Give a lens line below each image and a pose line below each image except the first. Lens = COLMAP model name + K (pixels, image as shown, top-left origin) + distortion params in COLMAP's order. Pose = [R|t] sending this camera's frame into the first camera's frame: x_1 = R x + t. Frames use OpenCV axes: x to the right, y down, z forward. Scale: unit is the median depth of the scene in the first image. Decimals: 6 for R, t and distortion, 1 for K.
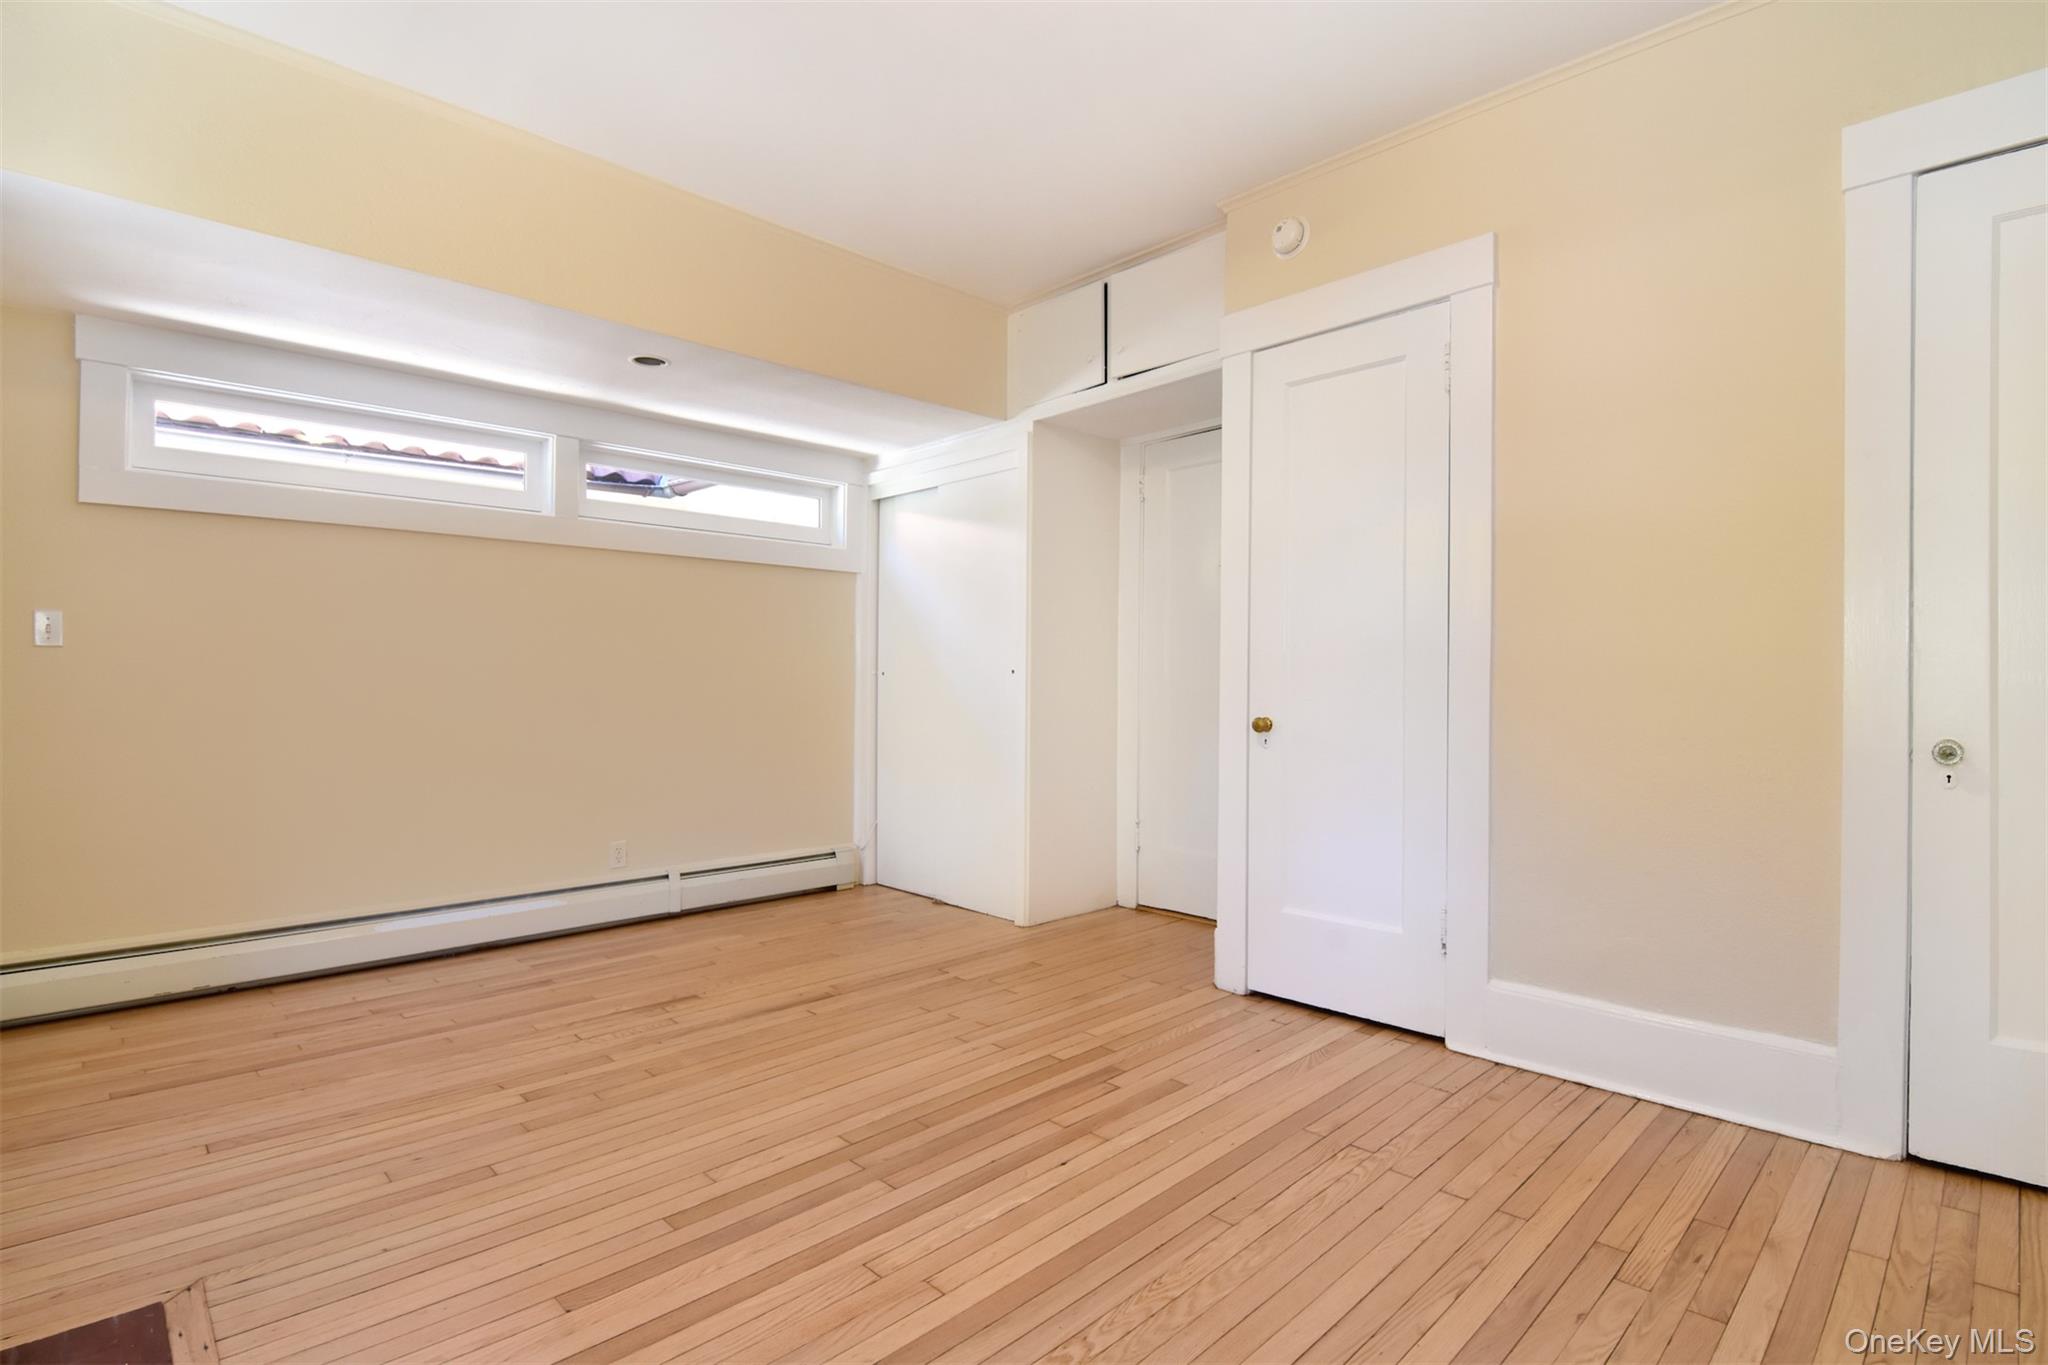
lens RADIAL K [[993.2, 0, 1022.7], [0, 993.2, 679.1], [0, 0, 1]] dist [-0.015511, 0.000575]
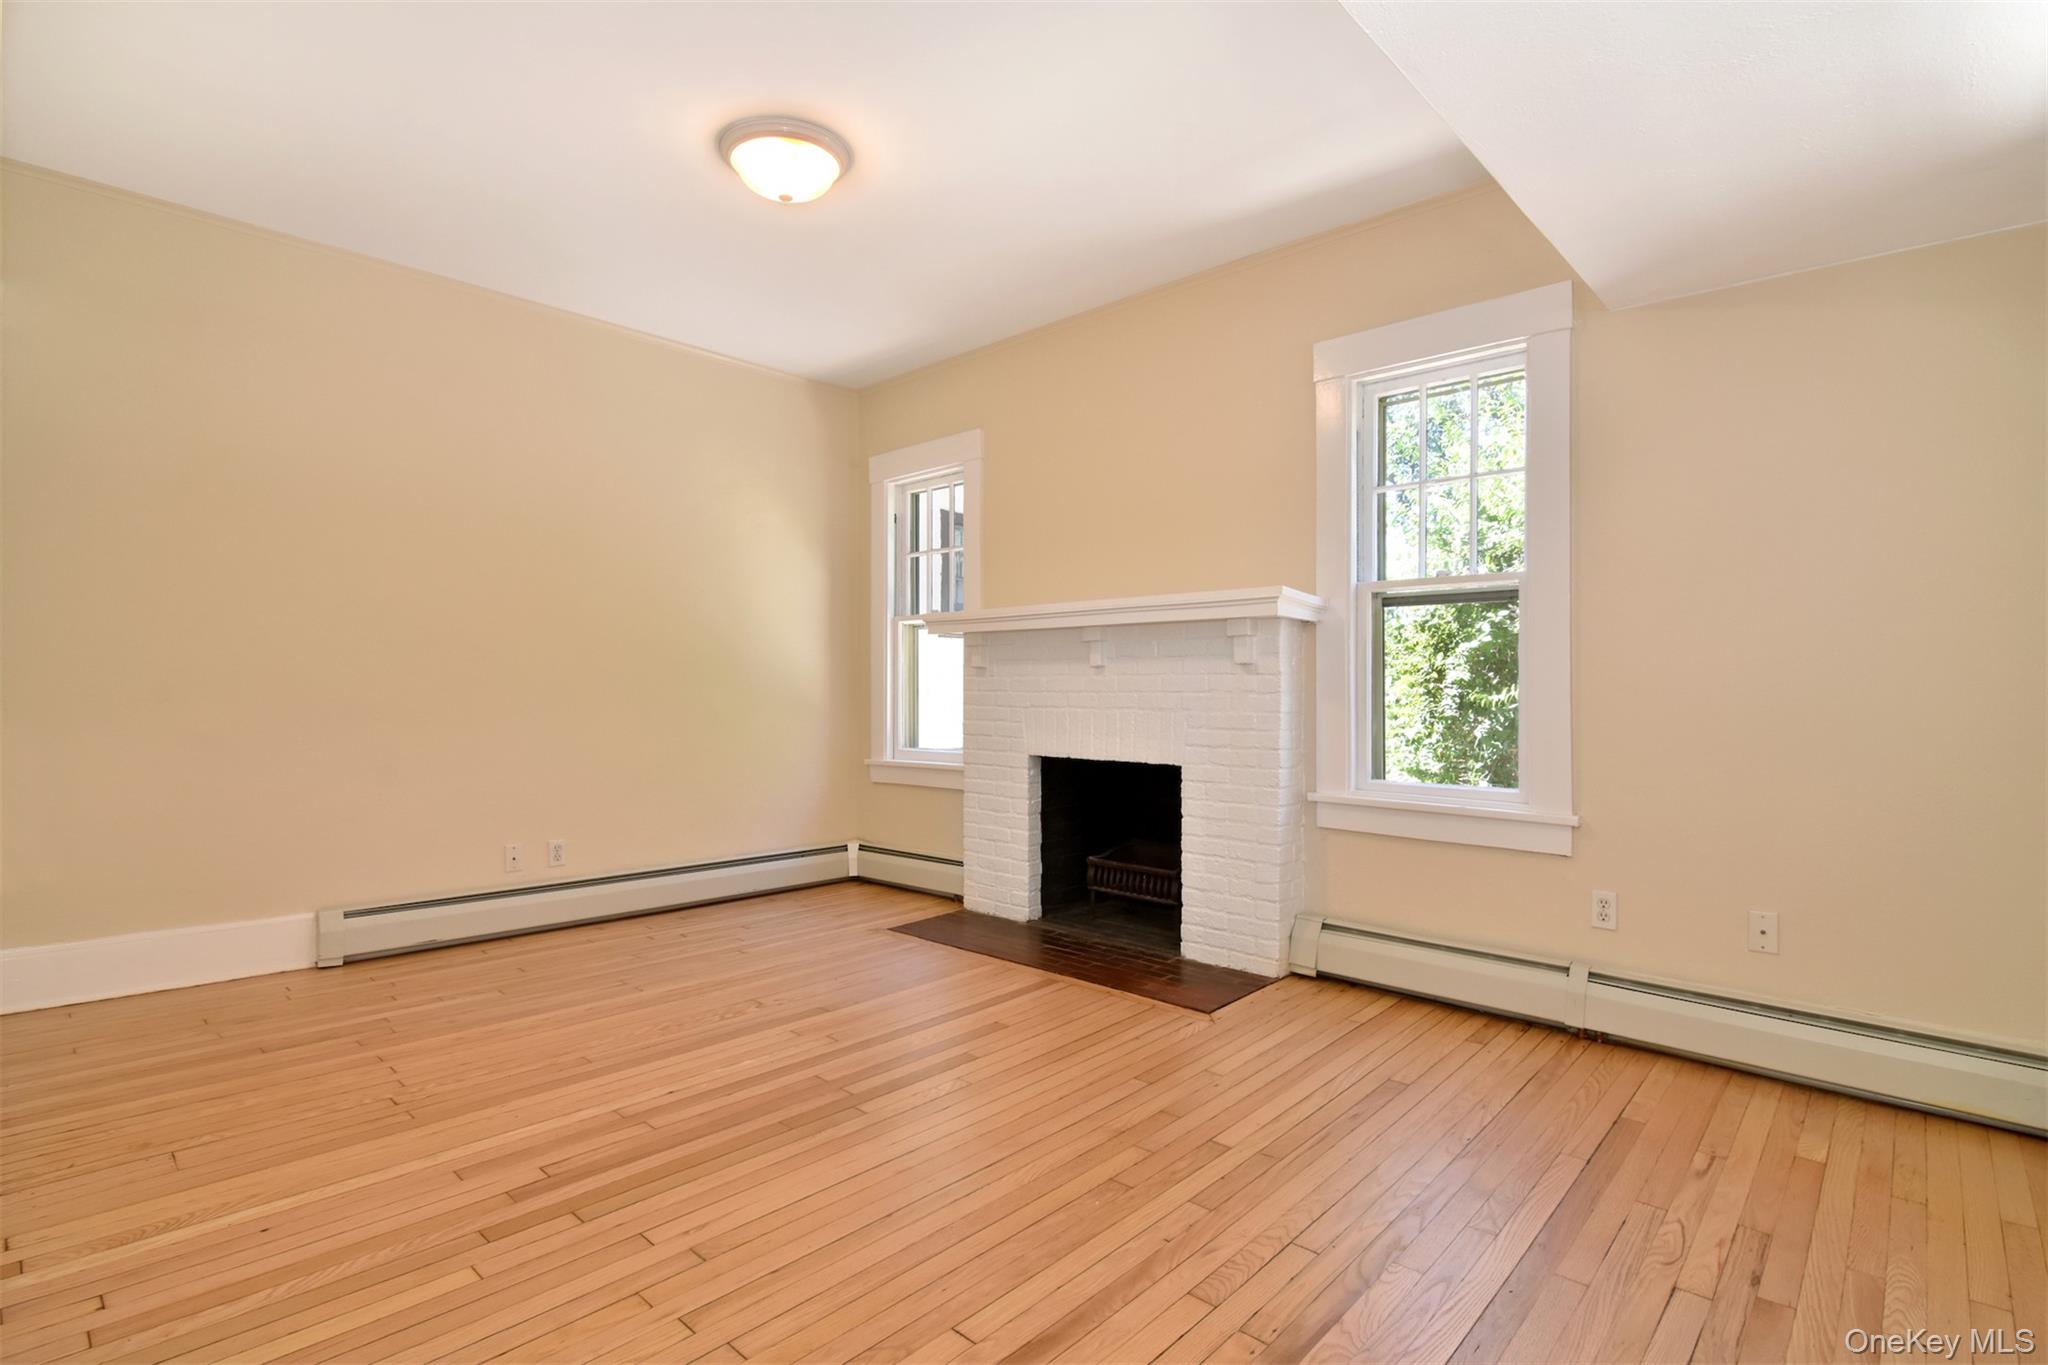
lens RADIAL K [[993.2, 0, 1024.7], [0, 993.2, 683.7], [0, 0, 1]] dist [-0.015511, 0.000575]
pose [[-0.998684, -0.004201, -0.051116, -0.304900], [-0.004318, 0.999988, 0.002162, -0.003484], [0.051106, 0.002380, -0.998690, 2.105611]]
